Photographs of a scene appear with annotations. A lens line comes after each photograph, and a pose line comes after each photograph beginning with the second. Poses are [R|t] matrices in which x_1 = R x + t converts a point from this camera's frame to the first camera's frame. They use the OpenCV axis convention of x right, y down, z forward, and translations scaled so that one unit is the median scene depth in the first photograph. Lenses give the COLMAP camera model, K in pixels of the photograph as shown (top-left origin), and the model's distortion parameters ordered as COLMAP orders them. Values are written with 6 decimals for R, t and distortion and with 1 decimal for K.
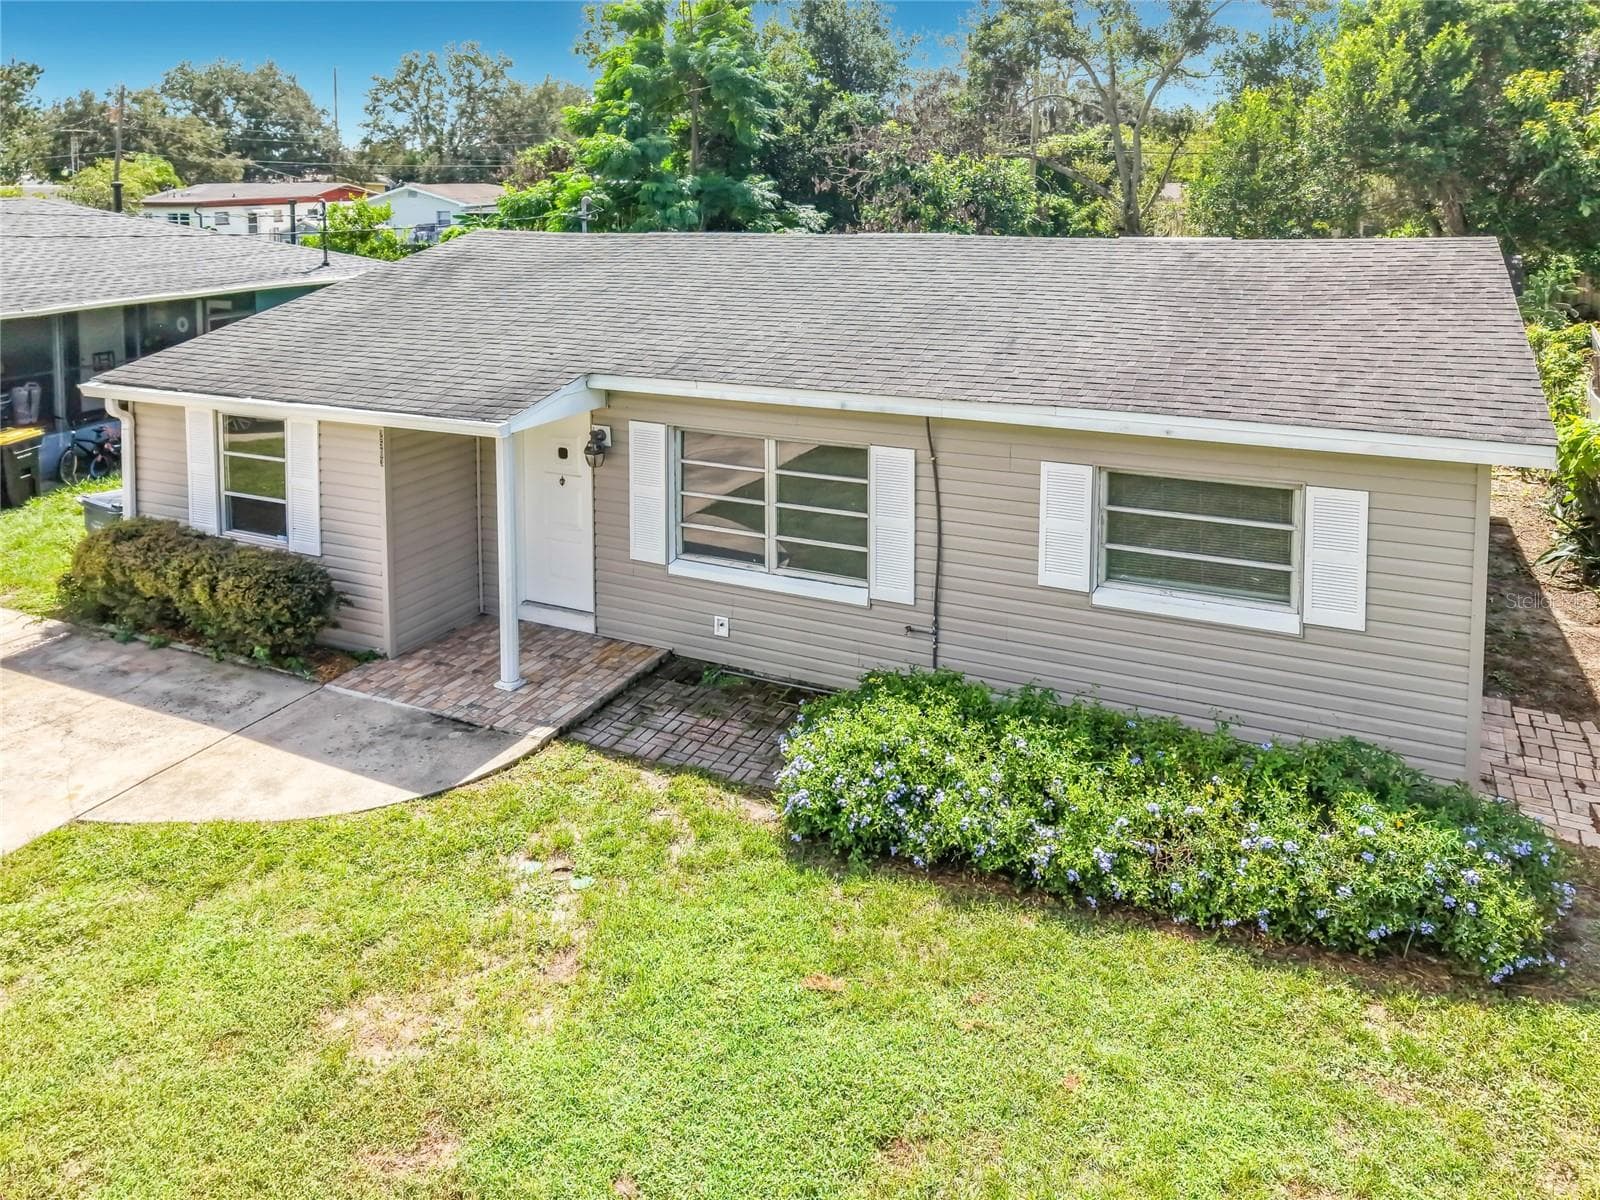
lens RADIAL K [[1248.3, 0, 663.1], [0, 1248.3, 307.3], [0, 0, 1]] dist [-0.003773, 0.005330]
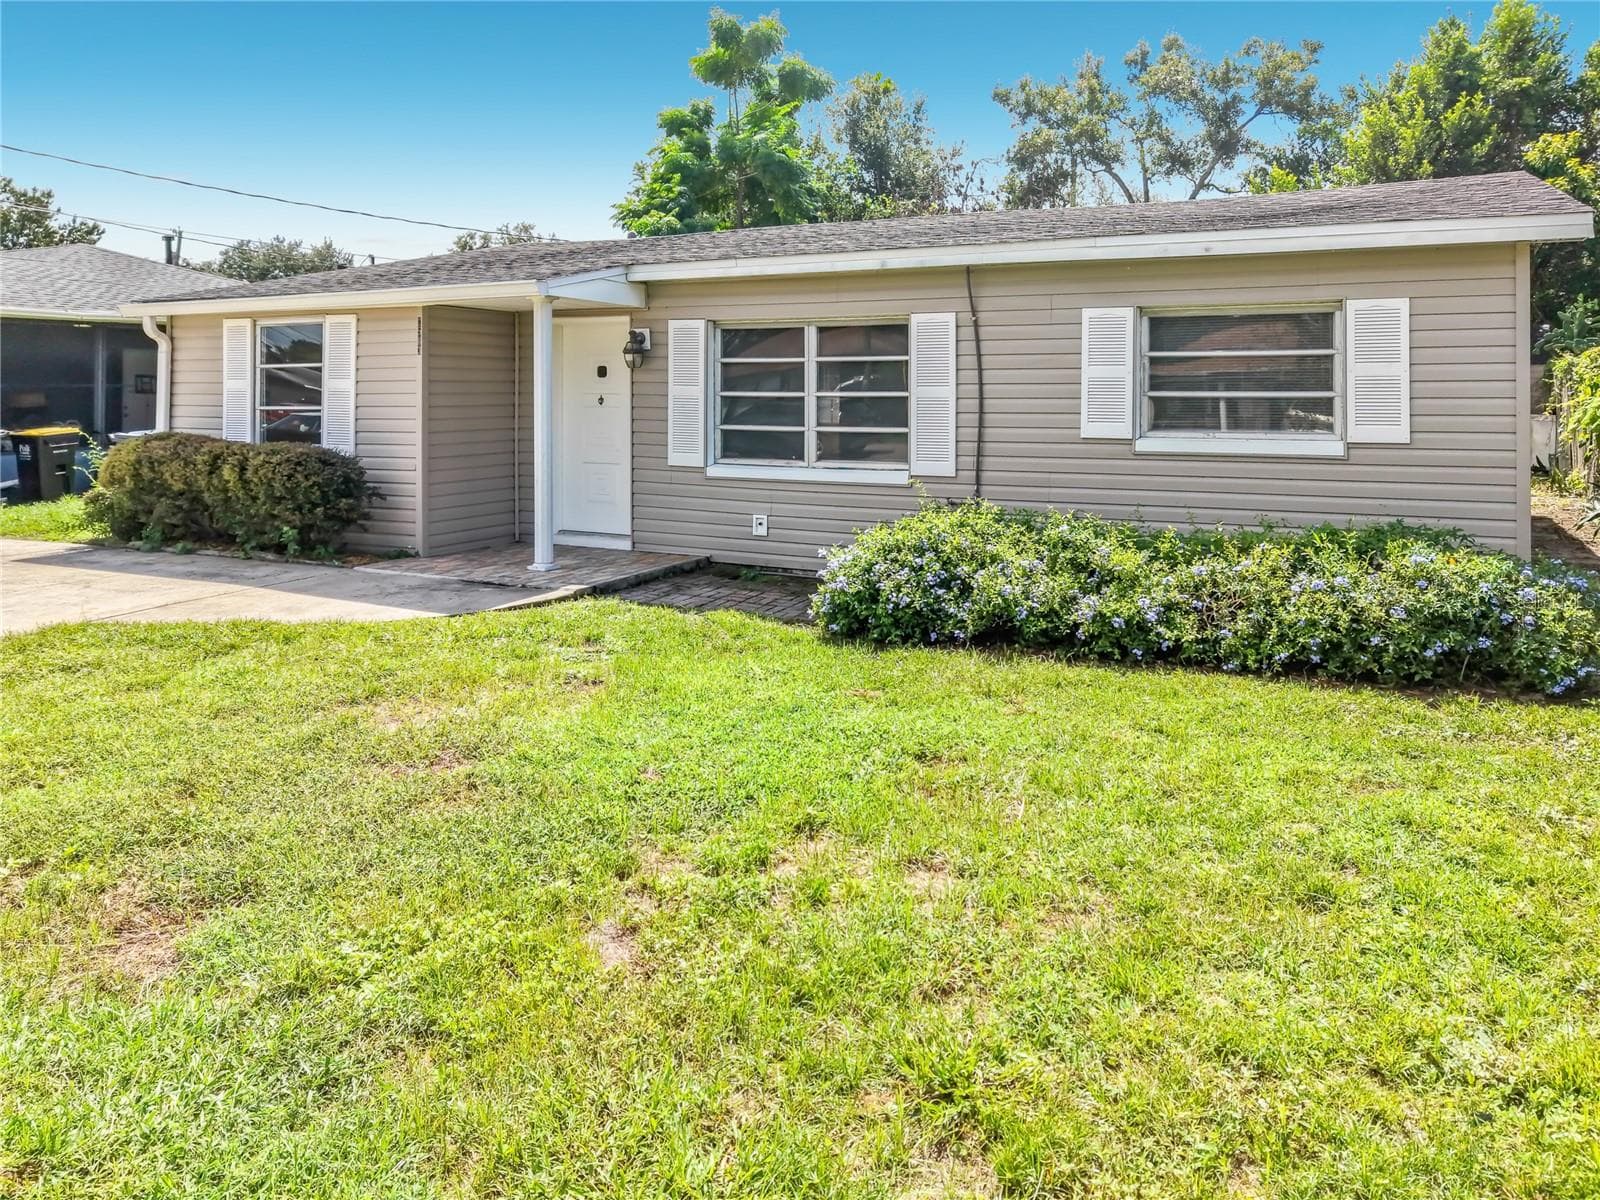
lens RADIAL K [[1228.0, 0, 724.6], [0, 1228.0, 412.5], [0, 0, 1]] dist [0.003293, 0.000807]
pose [[0.999865, 0.011769, 0.011451, 0.006927], [-0.010796, 0.996601, -0.081675, 0.258568], [-0.012374, 0.081540, 0.996593, 0.027928]]
